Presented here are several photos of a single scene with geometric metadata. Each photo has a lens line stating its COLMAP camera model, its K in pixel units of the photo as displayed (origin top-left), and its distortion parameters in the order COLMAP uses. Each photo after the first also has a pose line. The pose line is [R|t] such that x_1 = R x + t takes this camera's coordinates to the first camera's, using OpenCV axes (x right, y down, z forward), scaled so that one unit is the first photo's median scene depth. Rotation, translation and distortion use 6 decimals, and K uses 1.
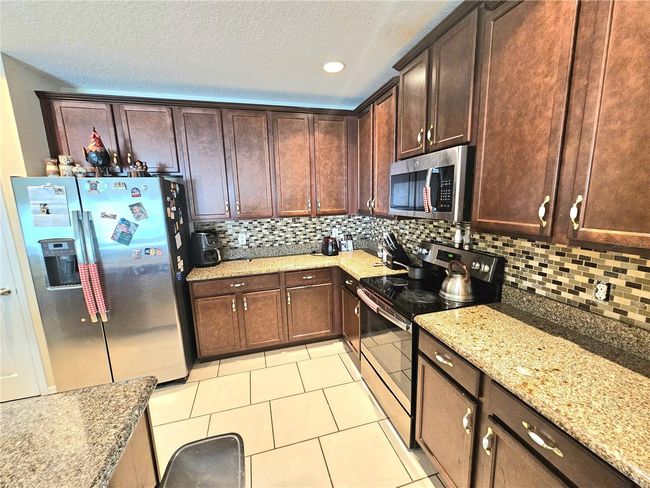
lens RADIAL K [[266.6, 0, 327.6], [0, 266.6, 244.0], [0, 0, 1]] dist [0.002368, -0.000965]
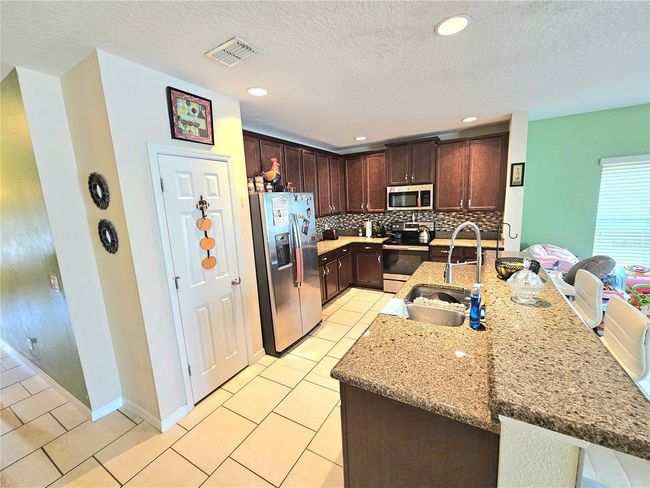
lens RADIAL K [[266.6, 0, 324.8], [0, 266.6, 244.2], [0, 0, 1]] dist [0.002368, -0.000965]
pose [[0.717786, -0.123301, 0.685259, -1.775893], [0.149618, 0.988518, 0.021147, 0.040383], [-0.679998, 0.087348, 0.727992, -0.215602]]
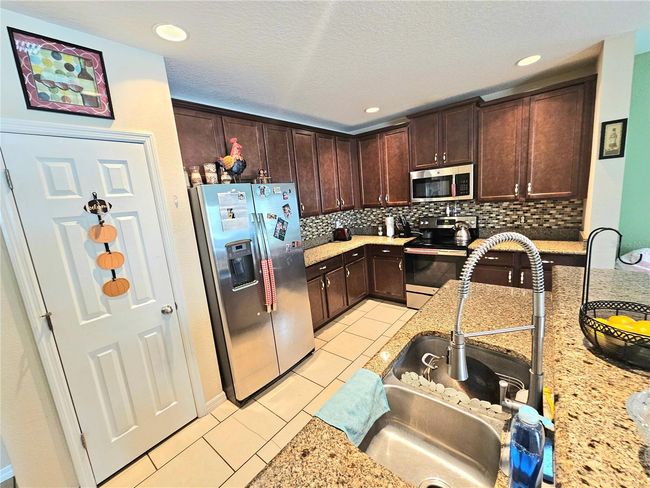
lens RADIAL K [[266.6, 0, 325.7], [0, 266.6, 243.4], [0, 0, 1]] dist [0.002368, -0.000965]
pose [[0.819725, -0.144729, 0.554170, -1.258827], [0.163235, 0.986455, 0.016170, 0.028204], [-0.549003, 0.077205, 0.832247, -0.074177]]
